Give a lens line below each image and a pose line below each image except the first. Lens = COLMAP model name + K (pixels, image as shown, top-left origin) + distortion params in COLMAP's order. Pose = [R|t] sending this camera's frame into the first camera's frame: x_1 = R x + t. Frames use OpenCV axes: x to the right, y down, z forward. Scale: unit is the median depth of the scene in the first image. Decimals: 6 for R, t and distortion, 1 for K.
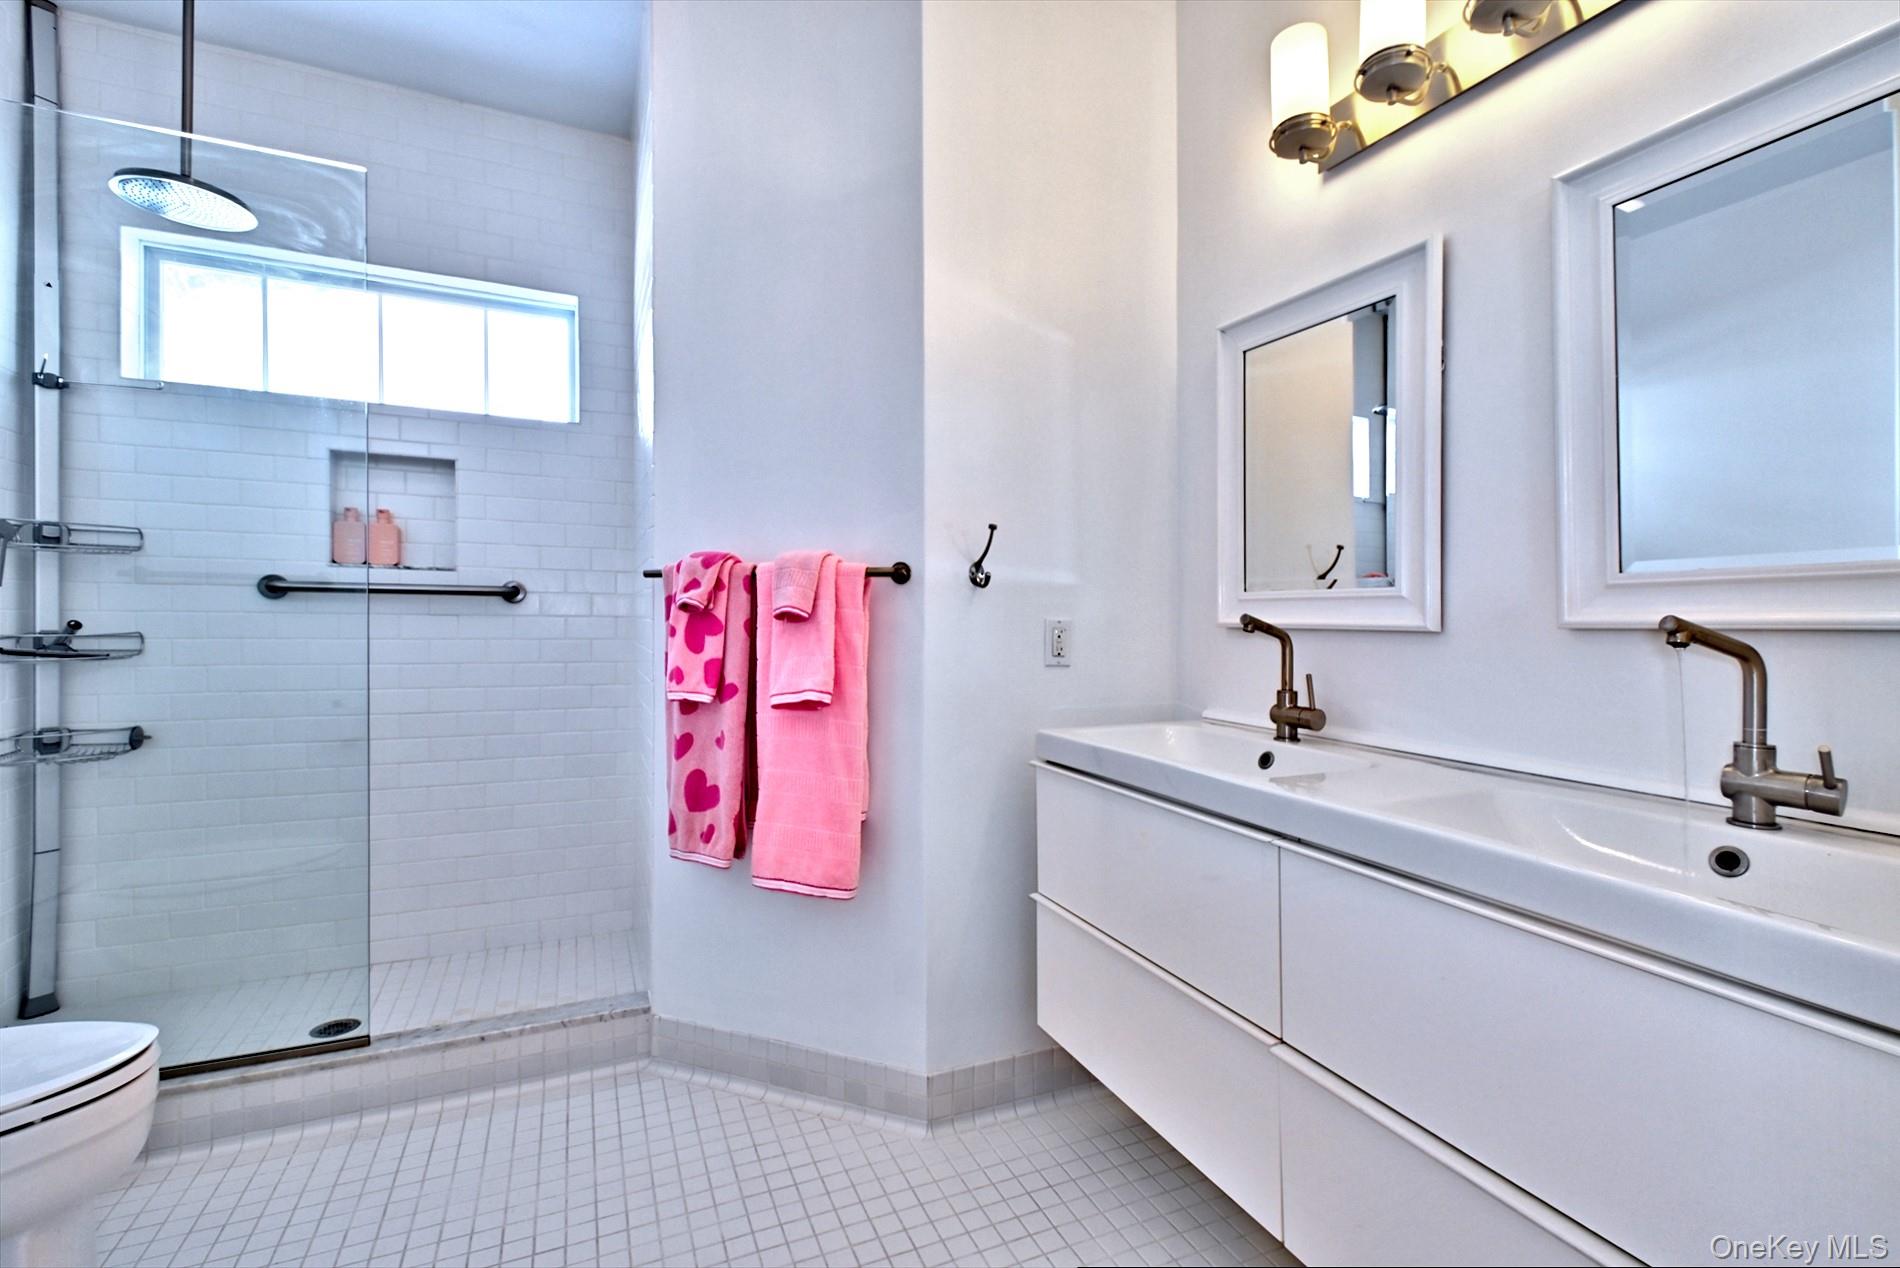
lens RADIAL K [[887.3, 0, 1003.1], [0, 887.3, 634.6], [0, 0, 1]] dist [0.015714, -0.006268]
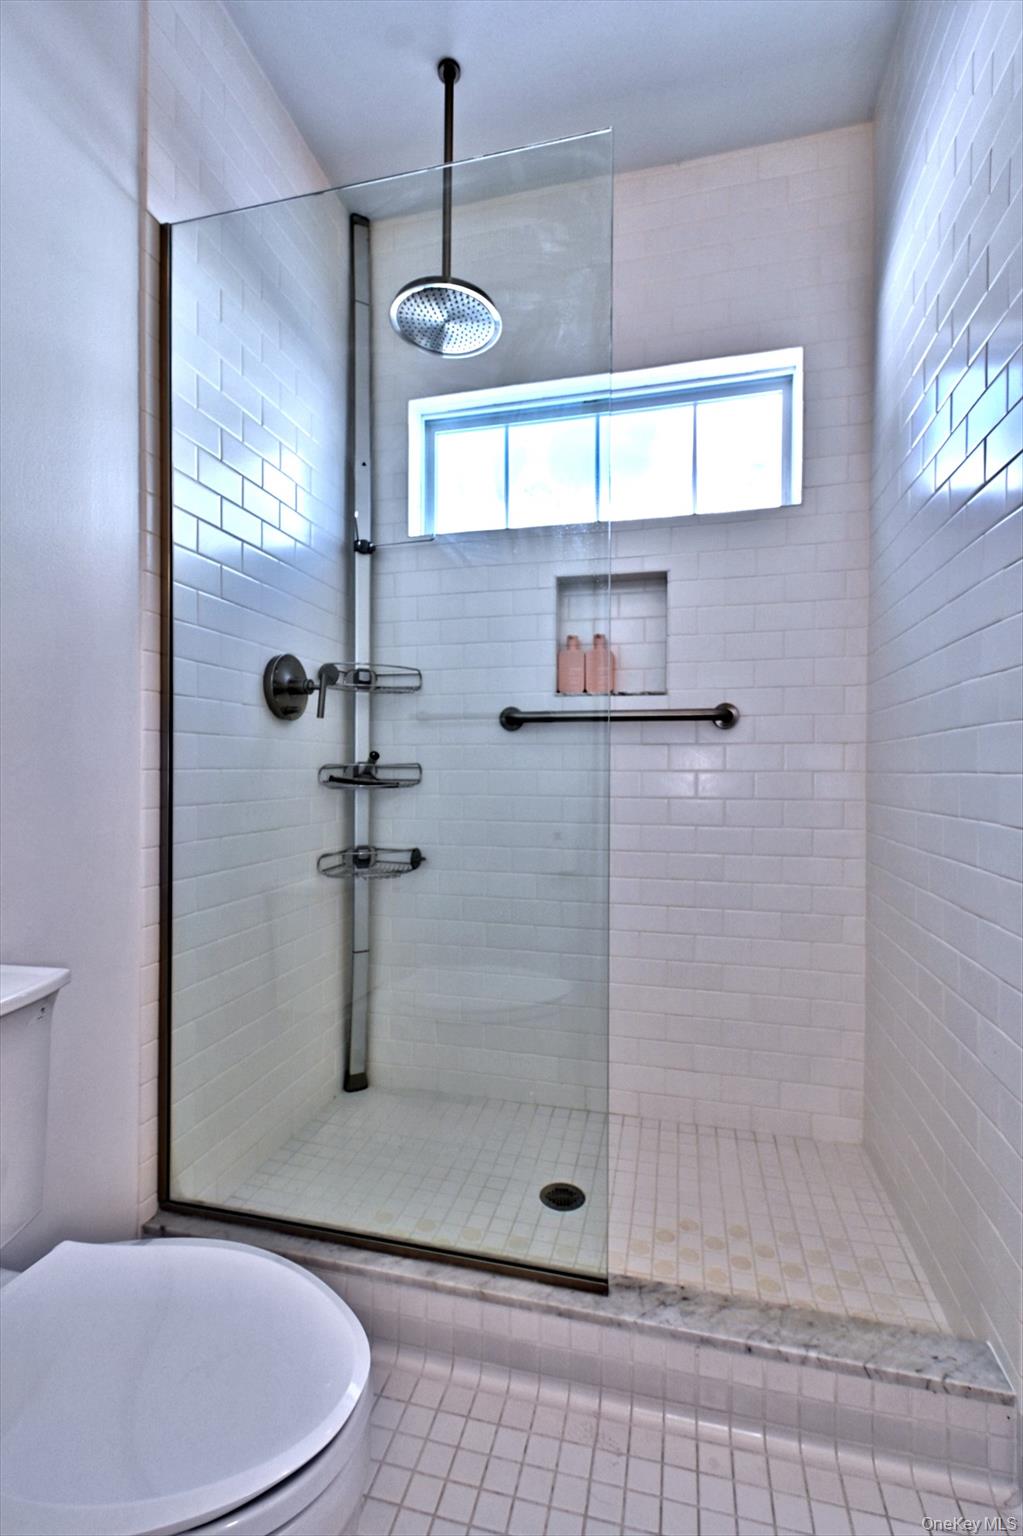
lens RADIAL K [[665.1, 0, 511.5], [0, 665.1, 768.0], [0, 0, 1]] dist [0.080573, 0.000006]
pose [[0.778159, -0.017755, -0.627817, -0.350889], [-0.005949, 0.999347, -0.035637, 0.031269], [0.628040, 0.031466, 0.777545, 0.423552]]
